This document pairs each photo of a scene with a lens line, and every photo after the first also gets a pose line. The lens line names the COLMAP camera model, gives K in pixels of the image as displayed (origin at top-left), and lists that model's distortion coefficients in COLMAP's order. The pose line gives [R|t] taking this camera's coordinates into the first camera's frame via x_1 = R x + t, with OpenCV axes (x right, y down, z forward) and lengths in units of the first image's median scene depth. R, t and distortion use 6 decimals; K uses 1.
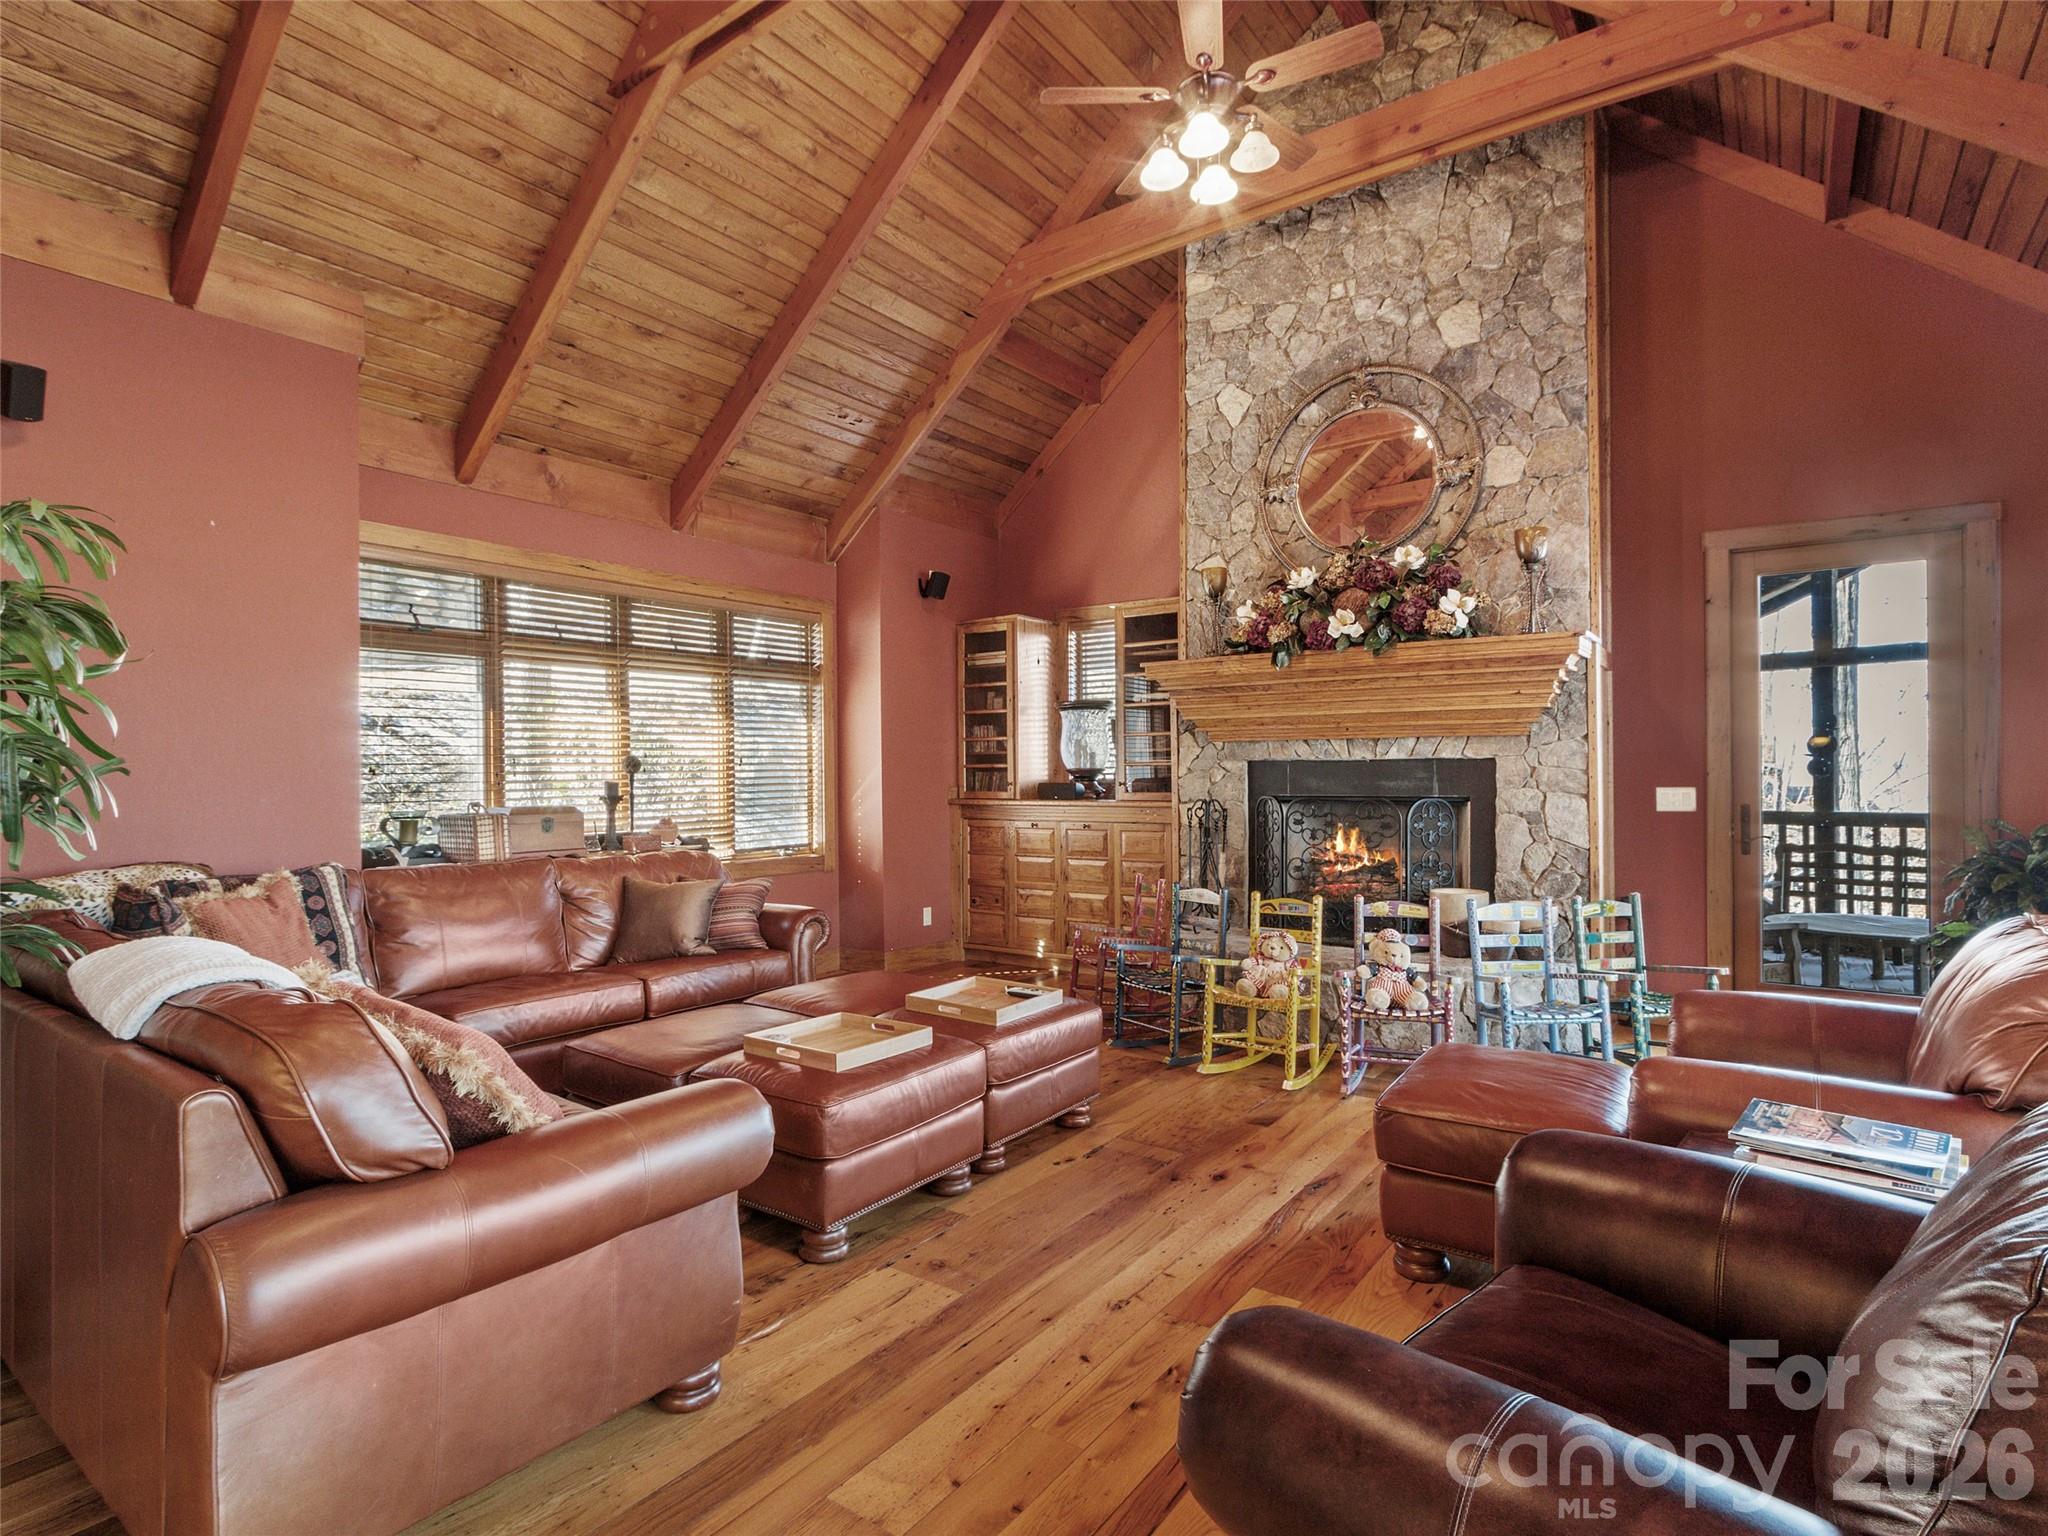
lens RADIAL K [[1074.6, 0, 1002.1], [0, 1074.6, 772.3], [0, 0, 1]] dist [0.010089, -0.005728]
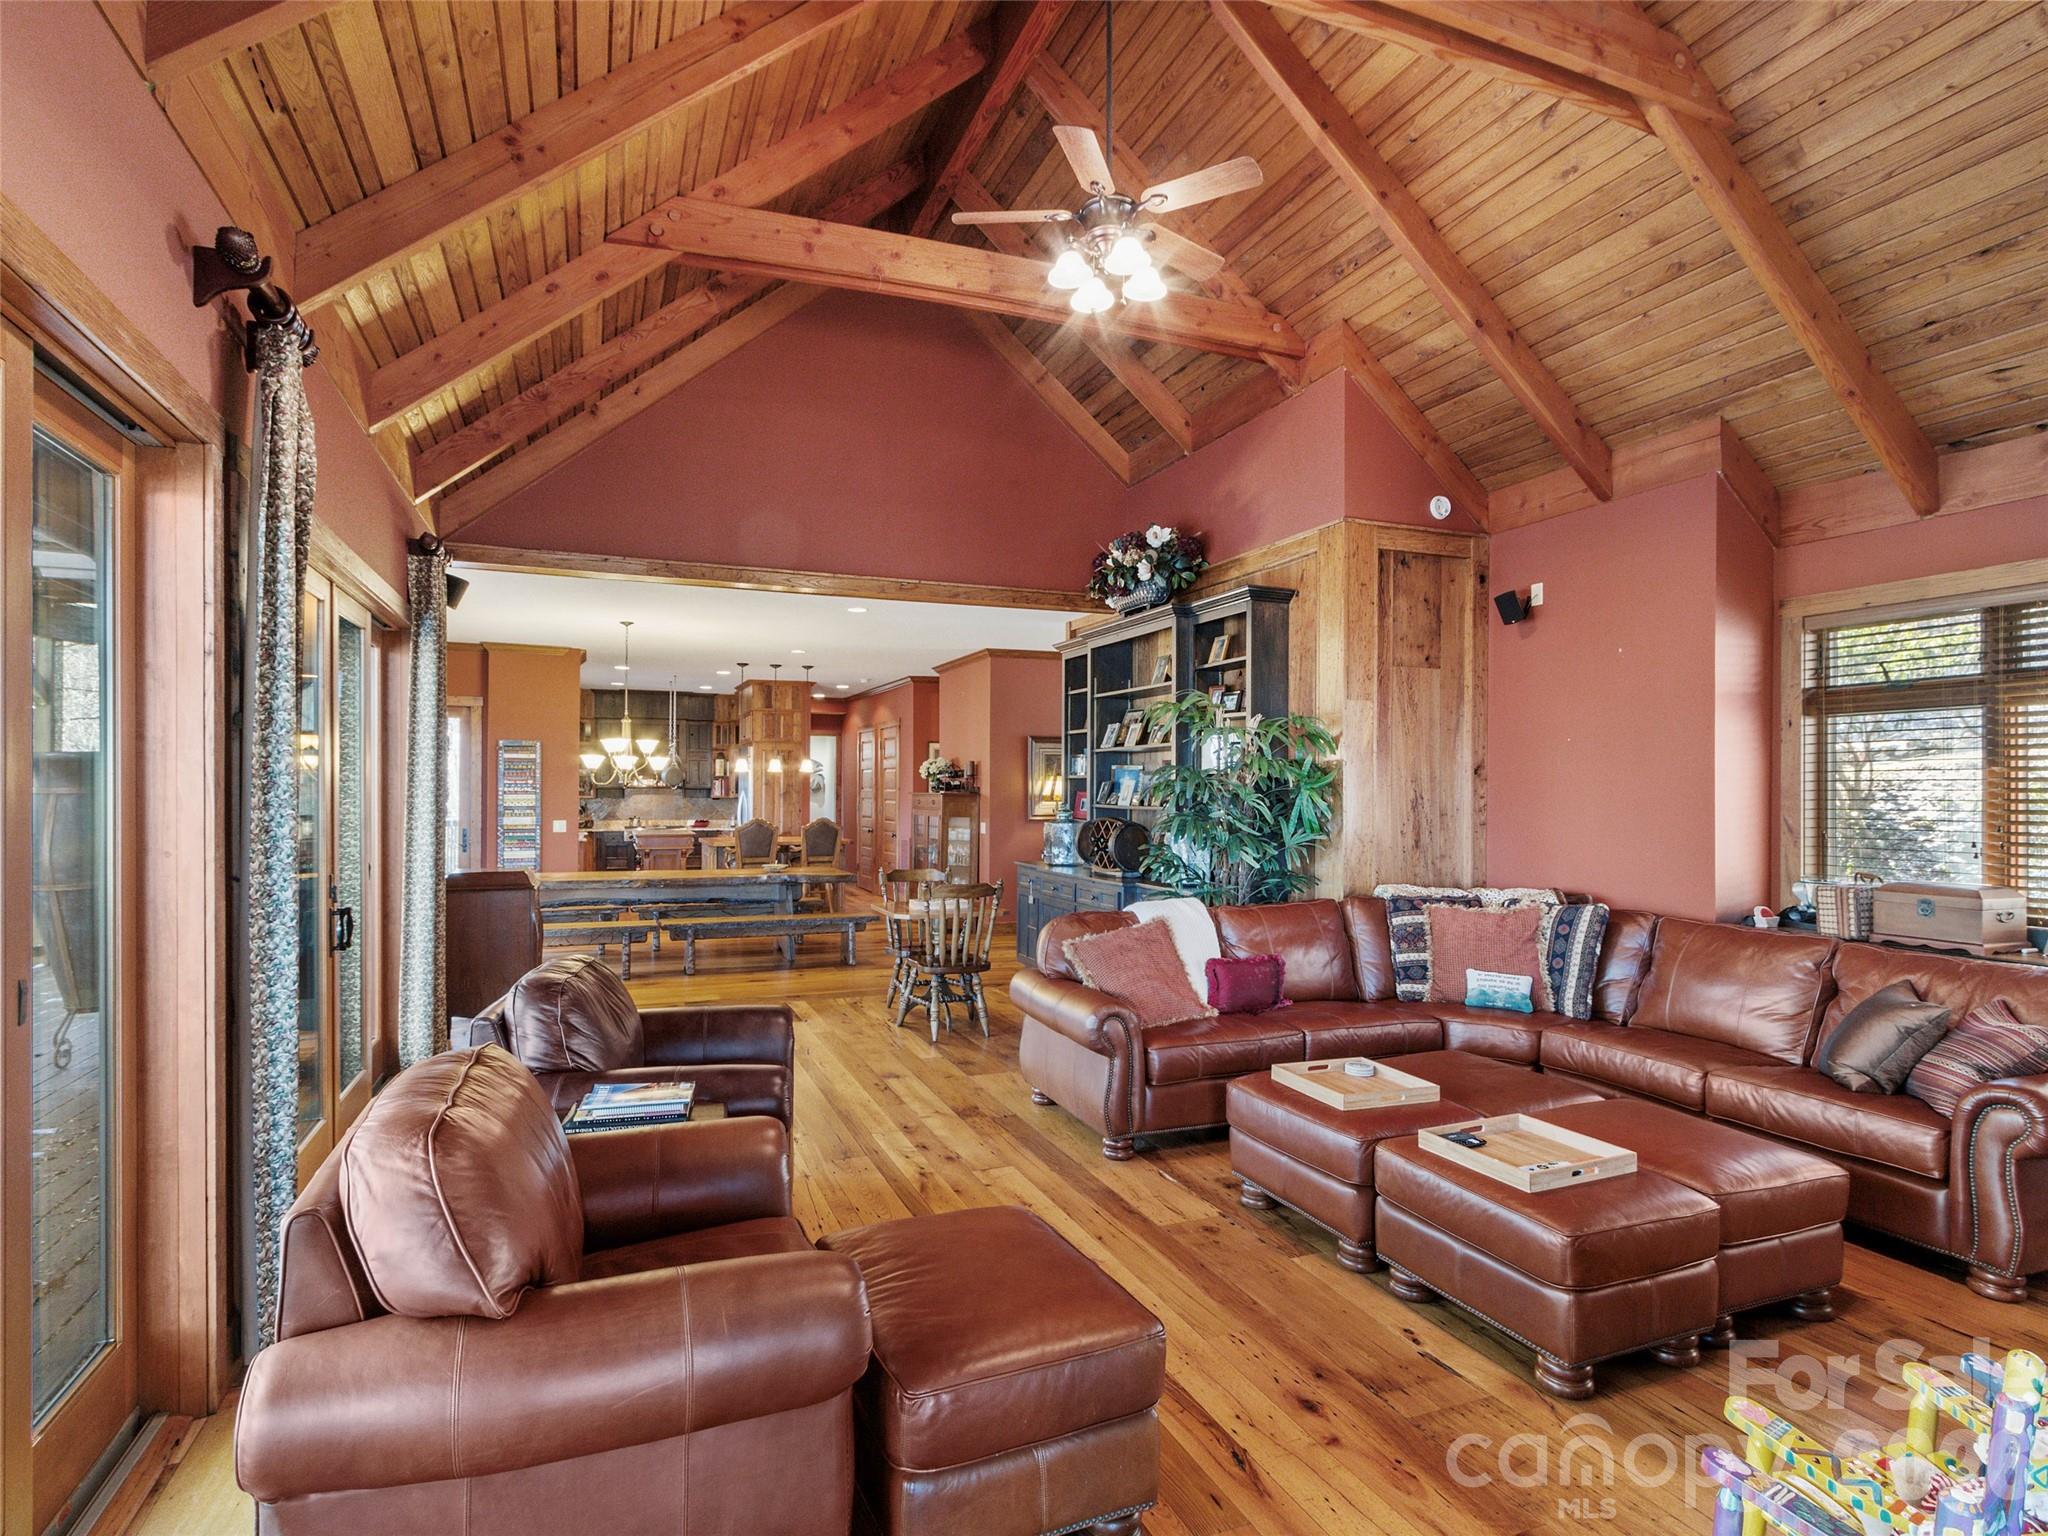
lens RADIAL K [[1074.6, 0, 1008.3], [0, 1074.6, 782.7], [0, 0, 1]] dist [0.010089, -0.005728]
pose [[-0.544340, 0.000381, -0.838864, 0.611466], [0.006096, 0.999975, -0.003502, -0.045053], [0.838842, -0.007020, -0.544329, 0.782762]]
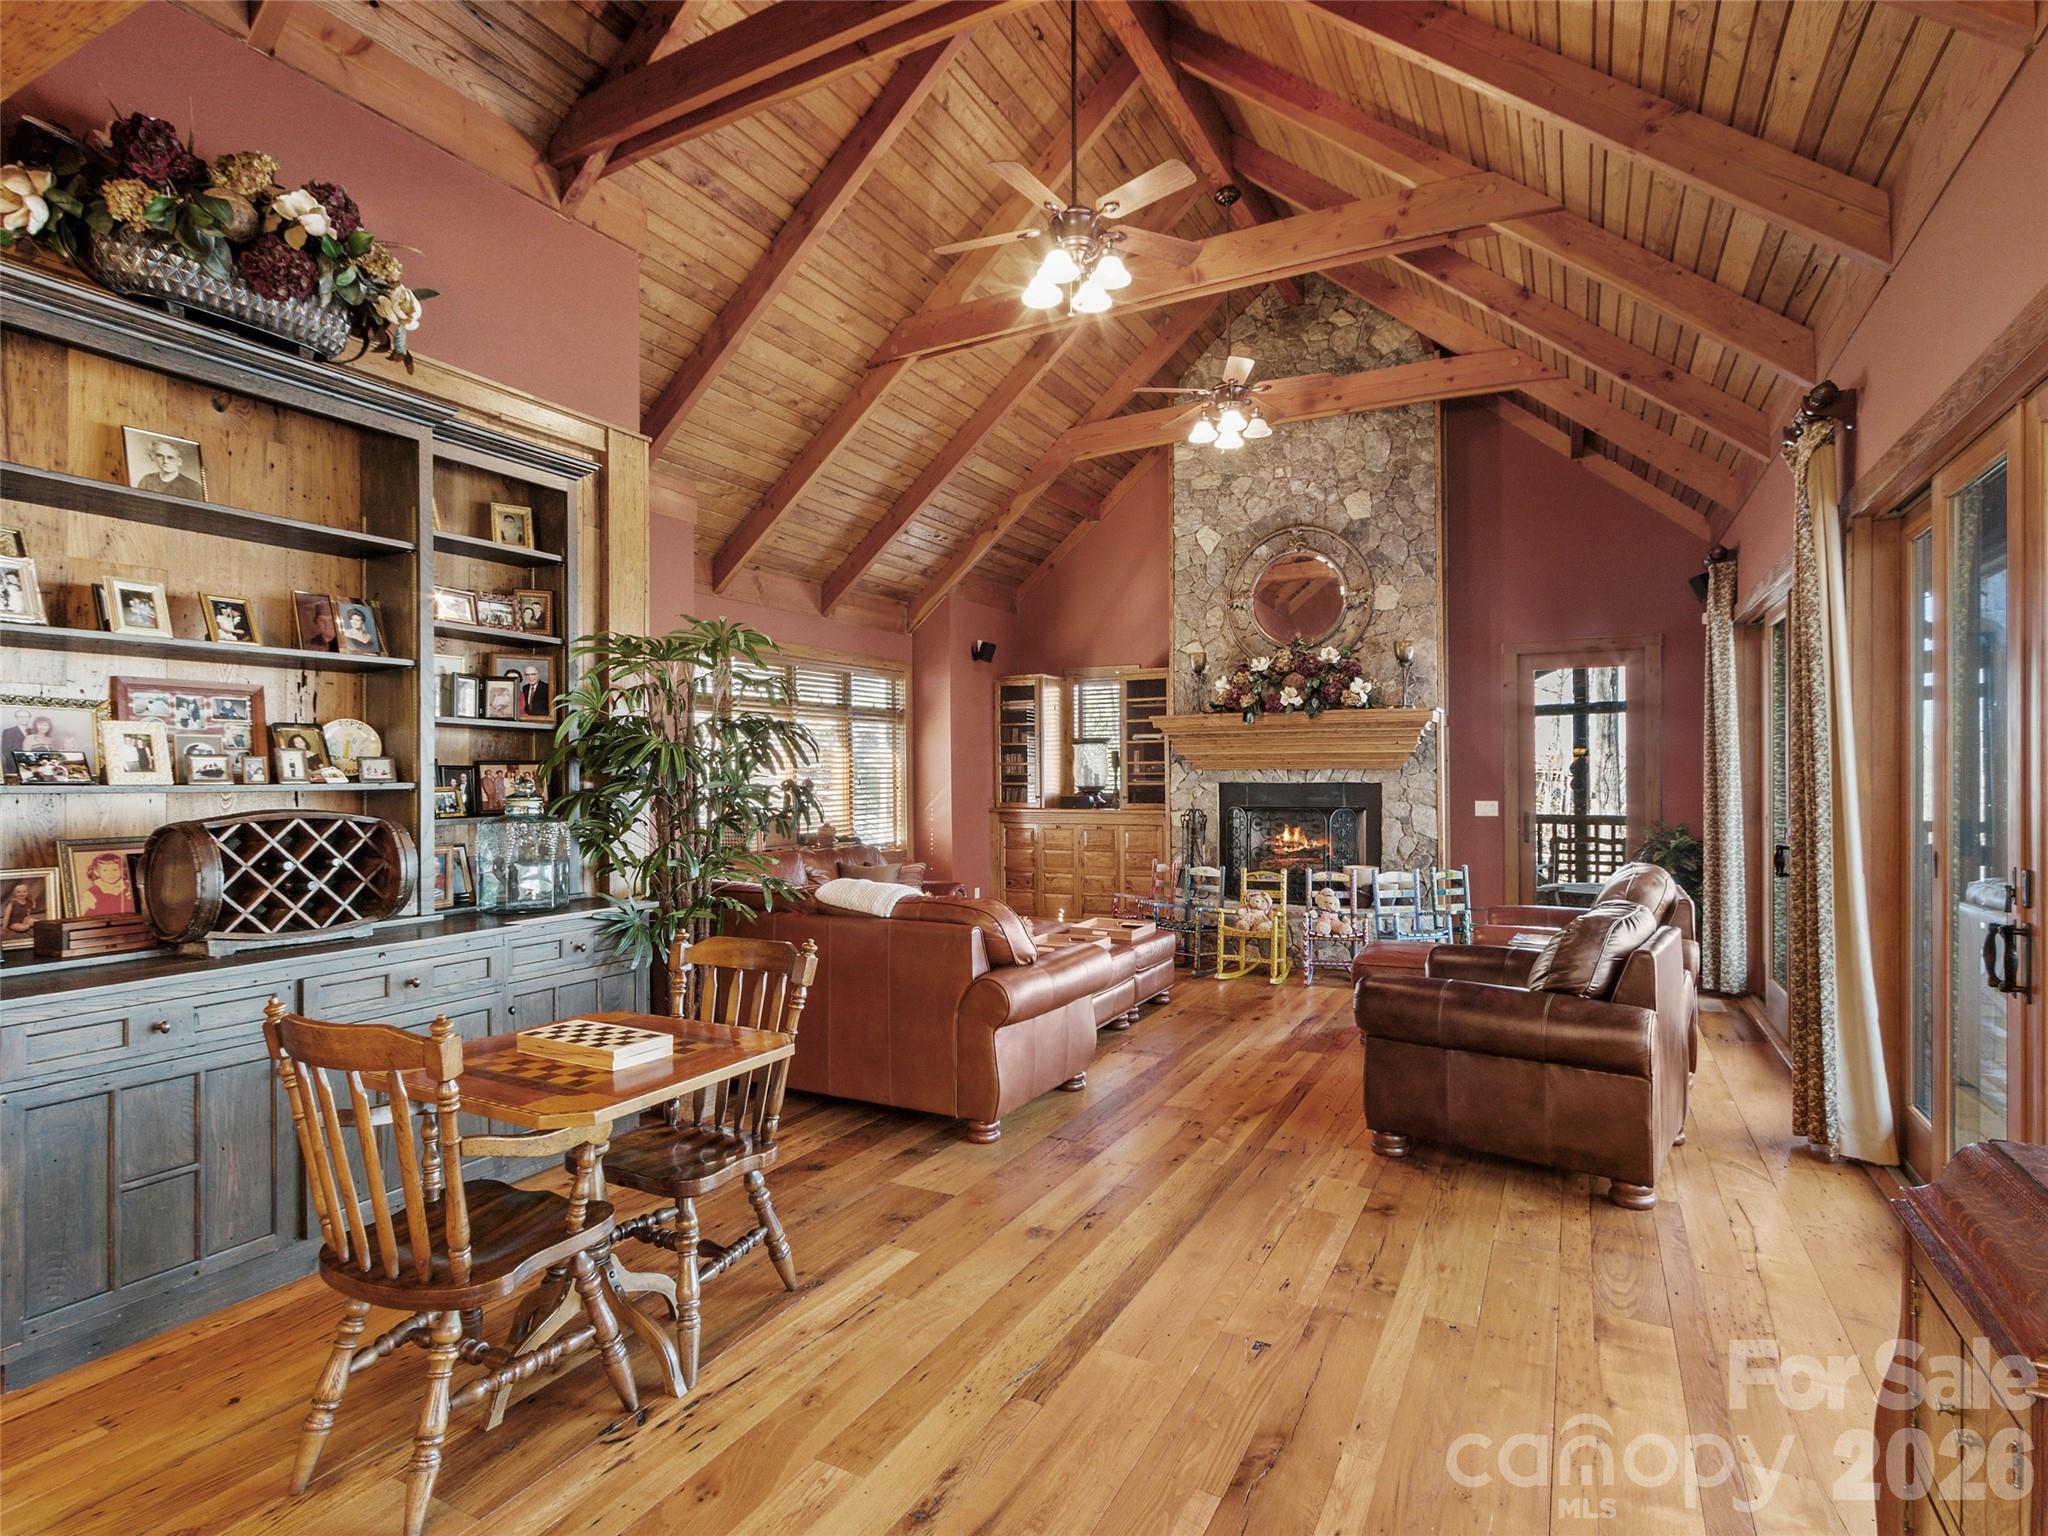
lens RADIAL K [[1074.6, 0, 1013.1], [0, 1074.6, 772.5], [0, 0, 1]] dist [0.010089, -0.005728]
pose [[0.989247, 0.001500, 0.146249, -0.295826], [-0.000998, 0.999993, -0.003502, -0.021347], [-0.146254, 0.003318, 0.989242, -0.465048]]
